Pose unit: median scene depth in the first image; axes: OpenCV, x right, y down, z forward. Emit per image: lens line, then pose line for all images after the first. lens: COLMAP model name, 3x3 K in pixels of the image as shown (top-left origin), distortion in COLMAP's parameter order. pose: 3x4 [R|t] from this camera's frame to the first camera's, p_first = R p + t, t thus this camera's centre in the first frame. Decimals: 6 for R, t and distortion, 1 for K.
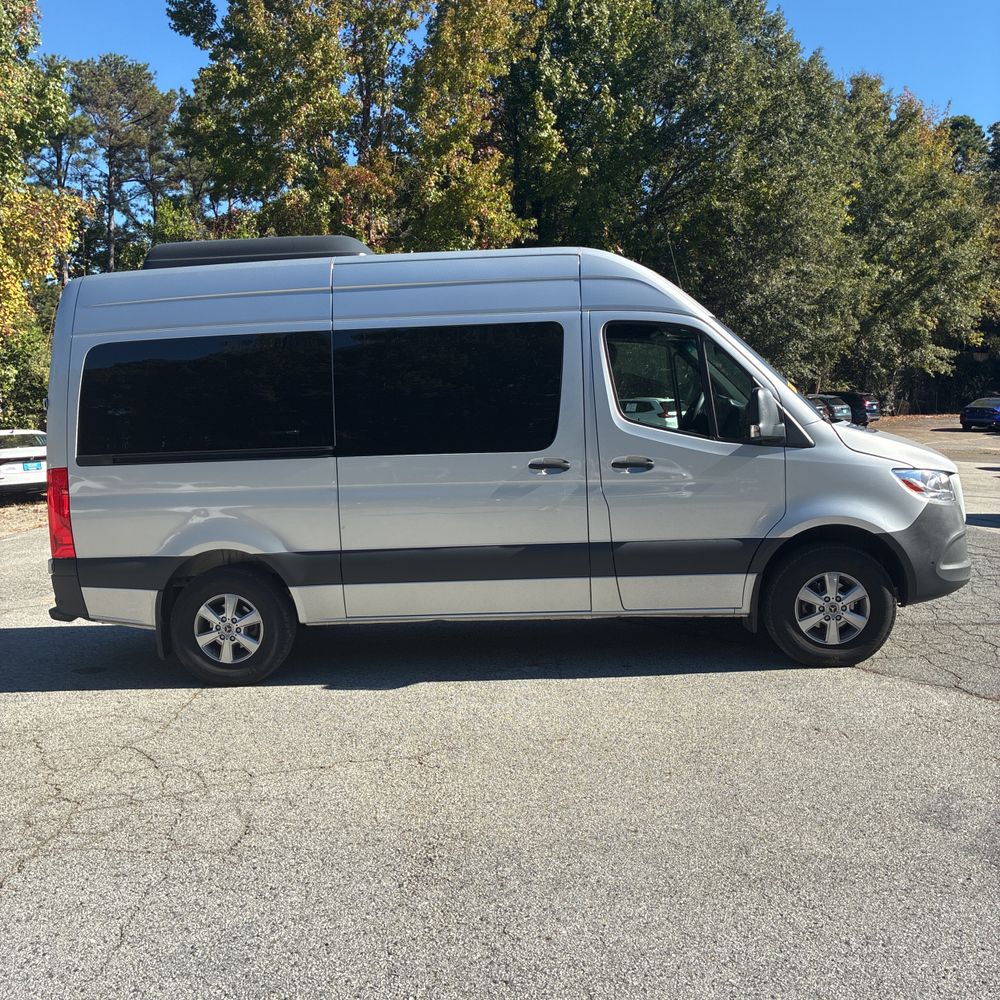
lens RADIAL K [[1004.4, 0, 489.9], [0, 1004.4, 501.4], [0, 0, 1]] dist [0.073091, -0.106667]
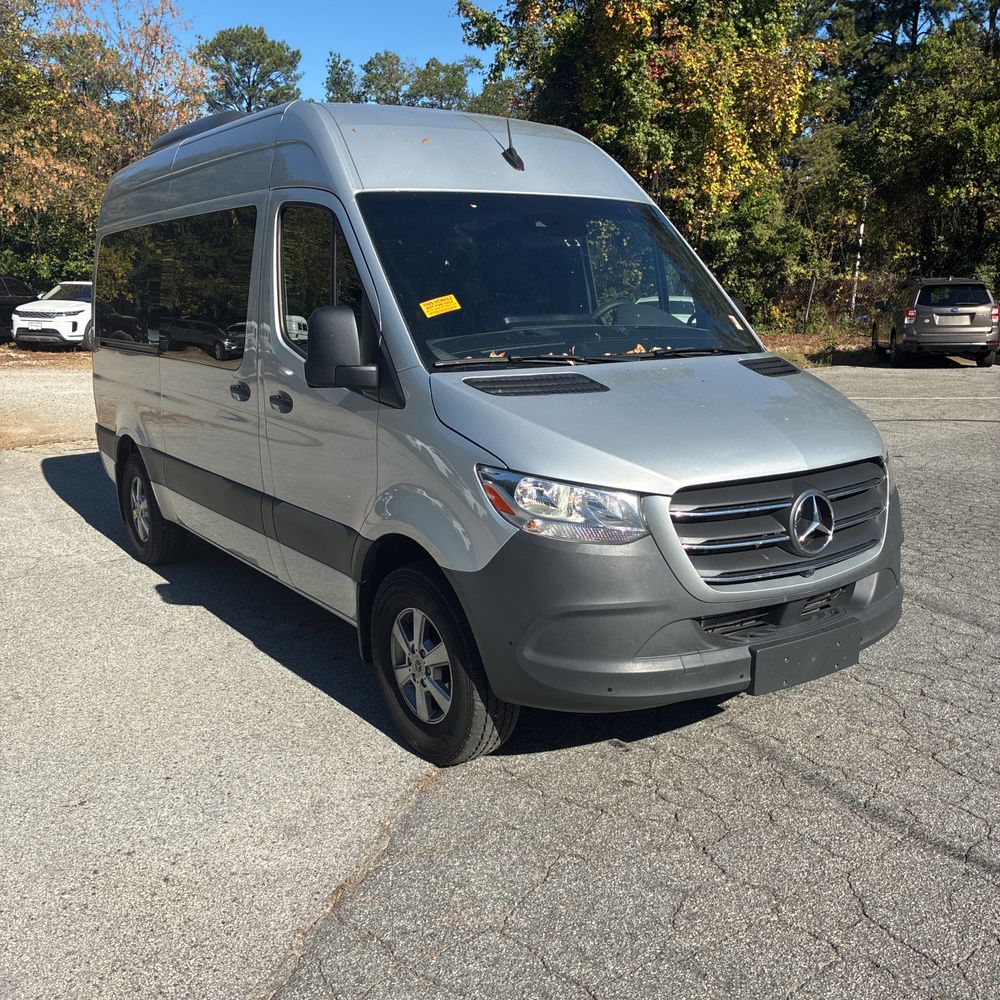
lens RADIAL K [[1016.5, 0, 500.0], [0, 1016.5, 500.0], [0, 0, 1]] dist [0.034189, -0.028499]
pose [[0.628724, 0.195496, -0.752654, 0.169726], [-0.091098, 0.979735, 0.178381, -0.023267], [0.772274, -0.043587, 0.633792, 0.131234]]
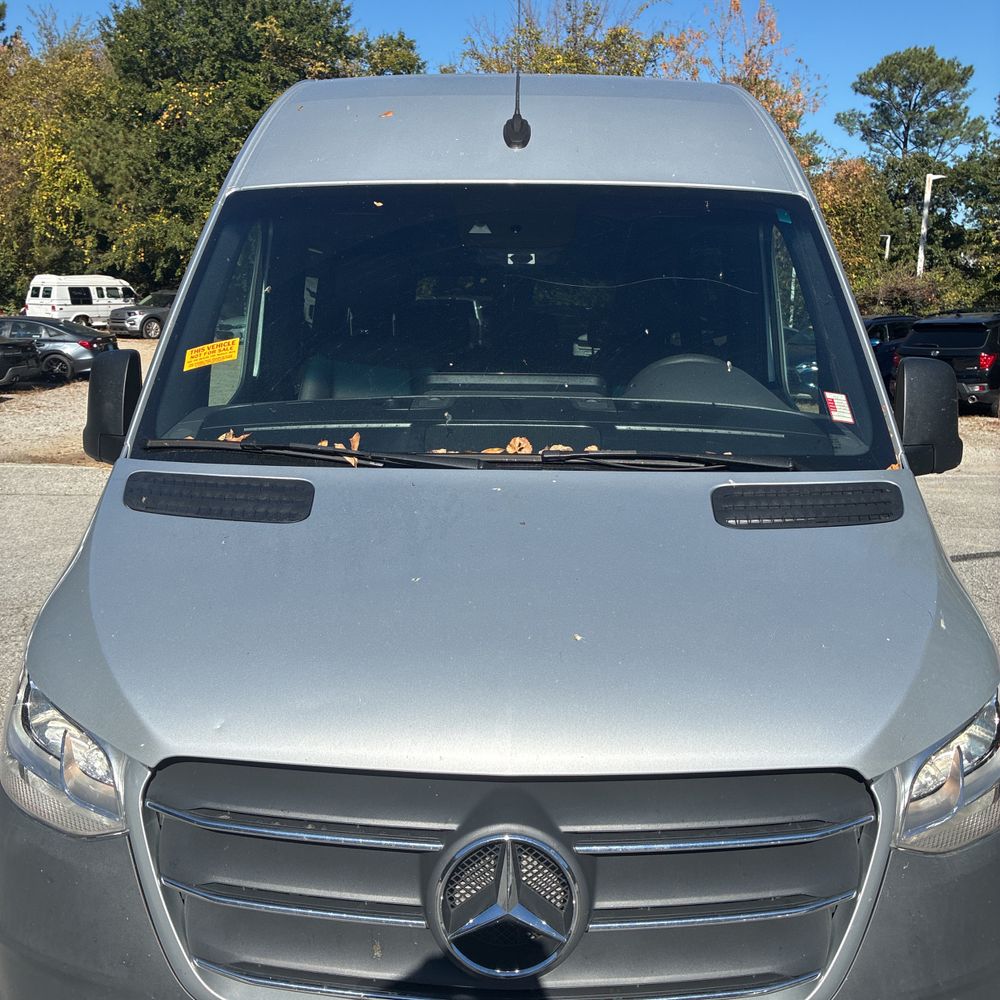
lens RADIAL K [[1009.4, 0, 500.2], [0, 1009.4, 490.3], [0, 0, 1]] dist [0.035528, -0.032110]
pose [[0.061183, 0.212128, -0.975325, 0.148208], [-0.107419, 0.972880, 0.204857, -0.032529], [0.992329, 0.092235, 0.082310, 0.226459]]
